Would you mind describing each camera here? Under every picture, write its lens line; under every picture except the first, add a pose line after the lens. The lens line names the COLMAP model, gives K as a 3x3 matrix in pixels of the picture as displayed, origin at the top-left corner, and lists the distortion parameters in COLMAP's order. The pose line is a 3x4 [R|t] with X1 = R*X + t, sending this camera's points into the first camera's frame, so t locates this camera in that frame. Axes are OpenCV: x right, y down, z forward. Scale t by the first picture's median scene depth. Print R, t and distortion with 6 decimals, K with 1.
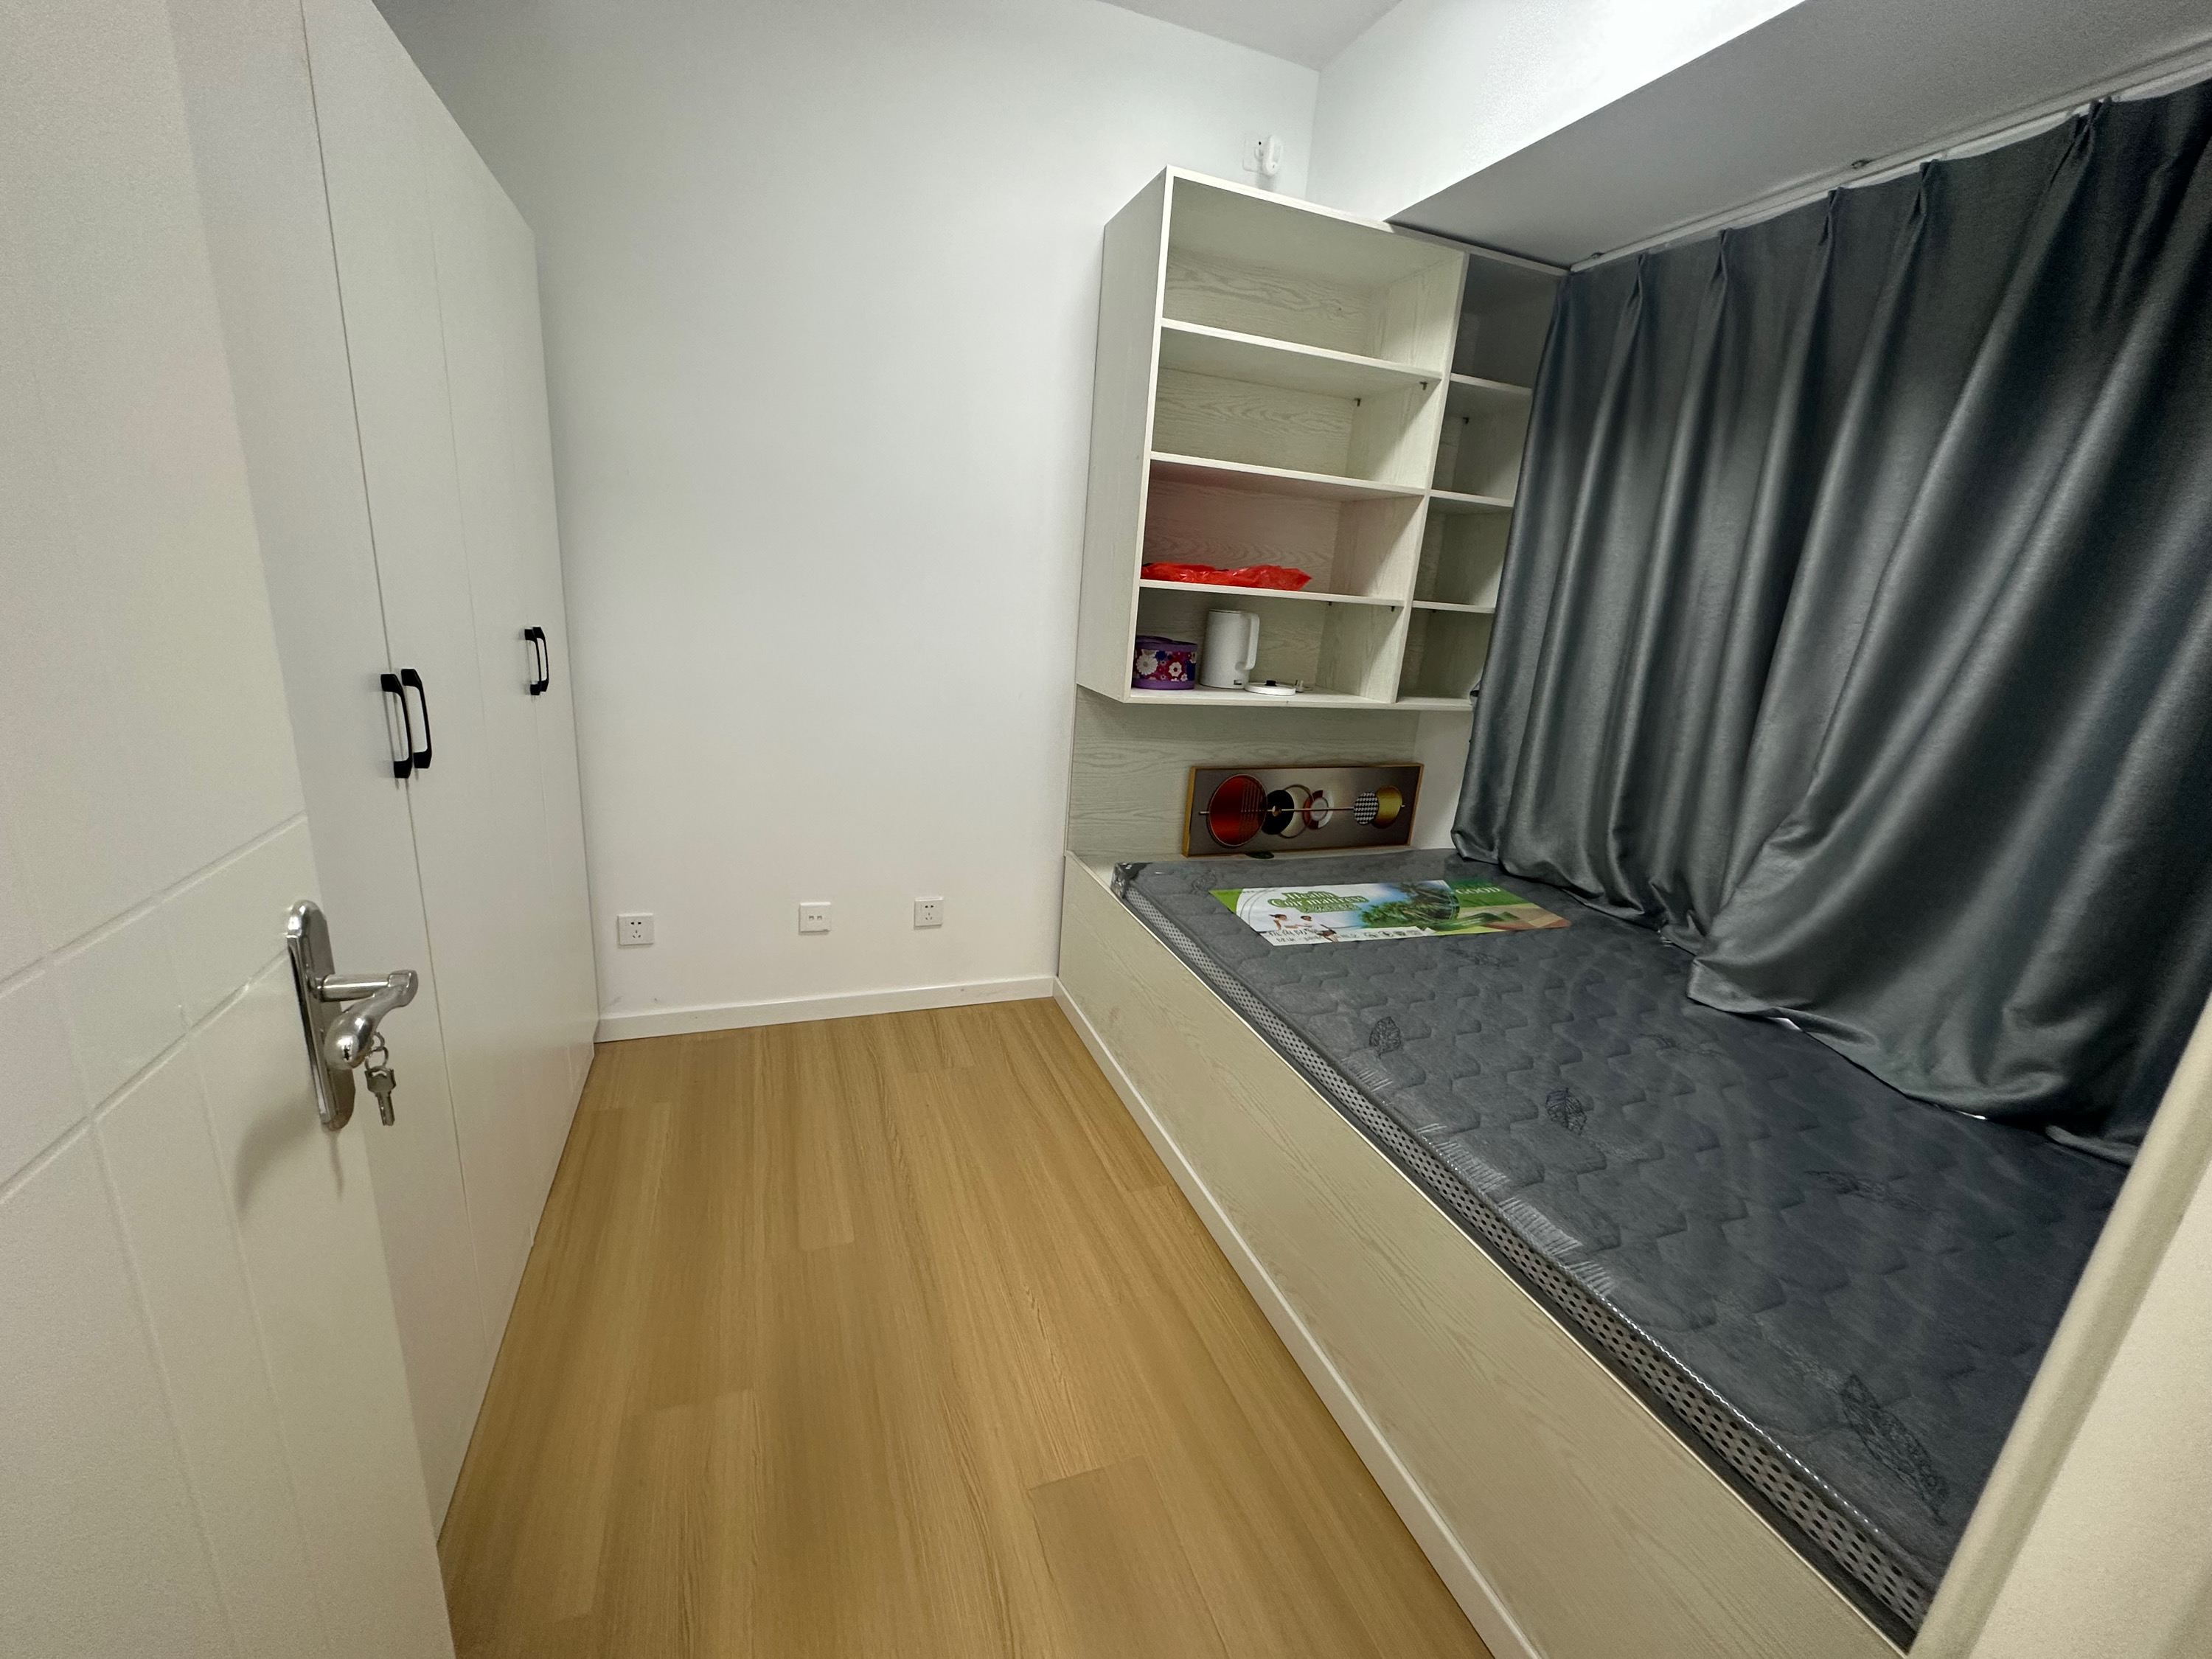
lens RADIAL K [[886.6, 0, 1103.6], [0, 886.6, 828.8], [0, 0, 1]] dist [-0.001520, -0.000123]
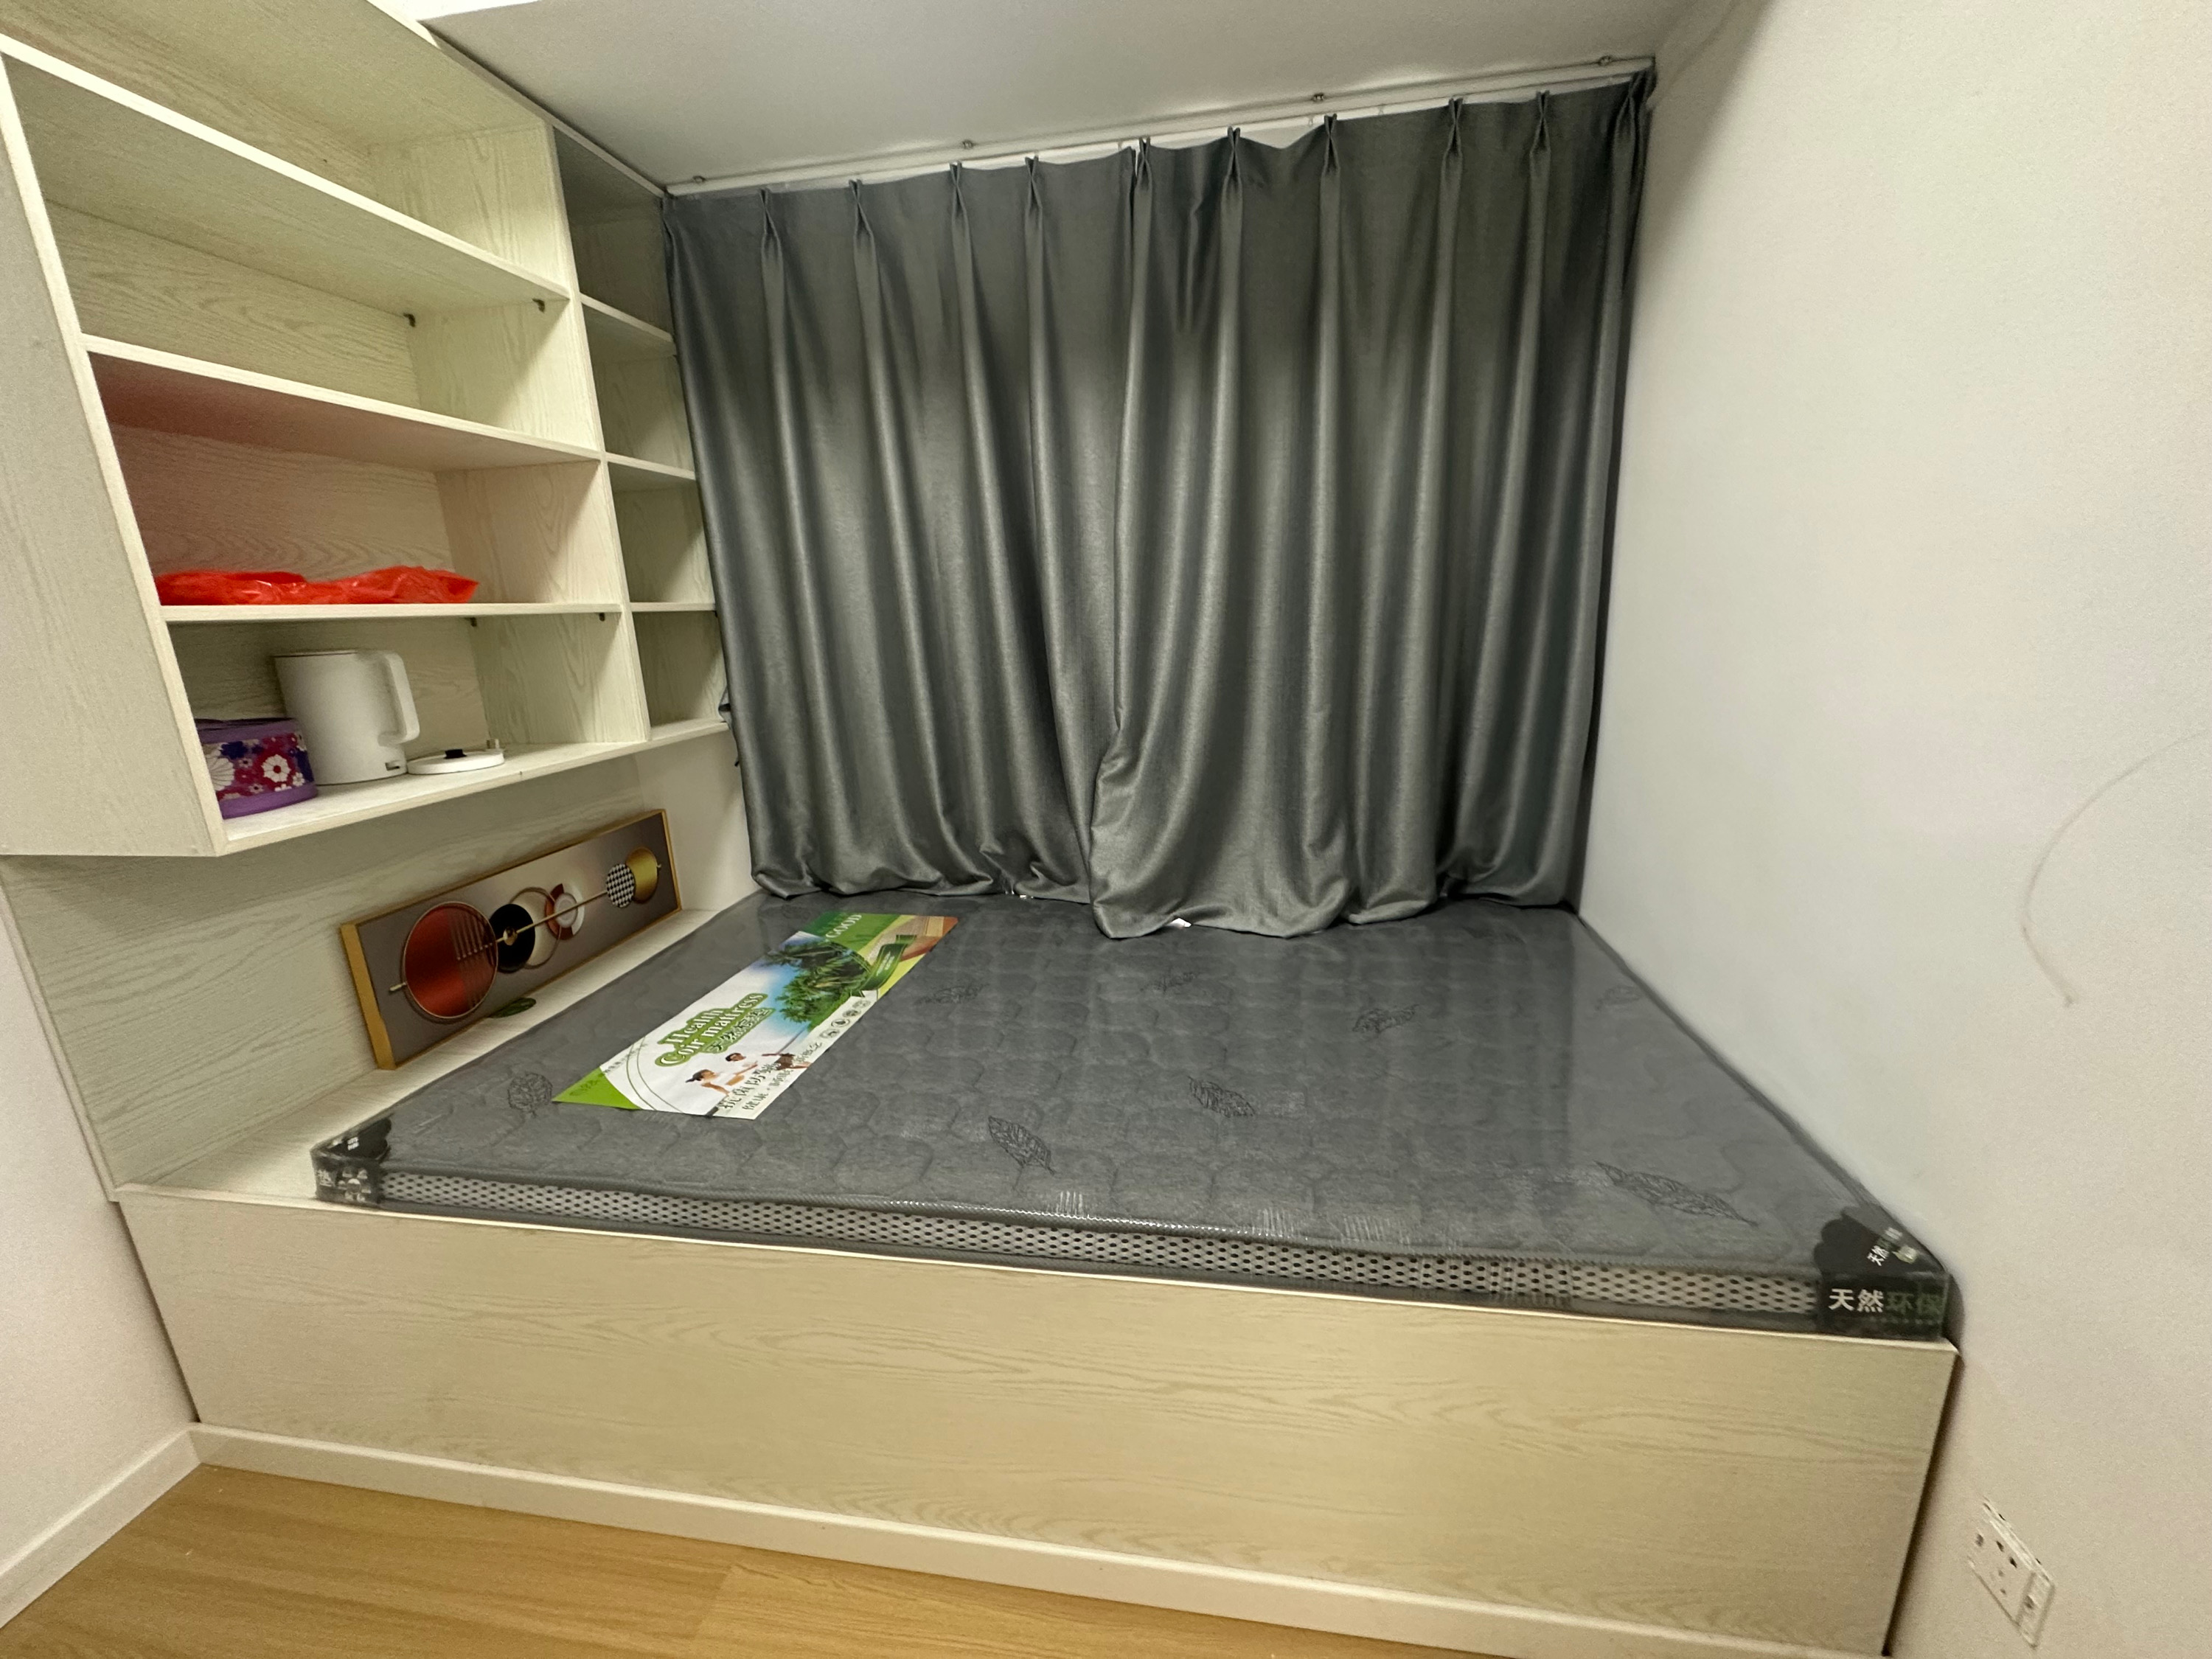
lens RADIAL K [[886.6, 0, 1103.6], [0, 886.6, 828.8], [0, 0, 1]] dist [-0.001520, -0.000123]
pose [[0.495220, -0.303353, 0.814085, -0.128431], [0.309133, 0.937257, 0.161201, -0.082996], [-0.811908, 0.171831, 0.557925, 0.320044]]
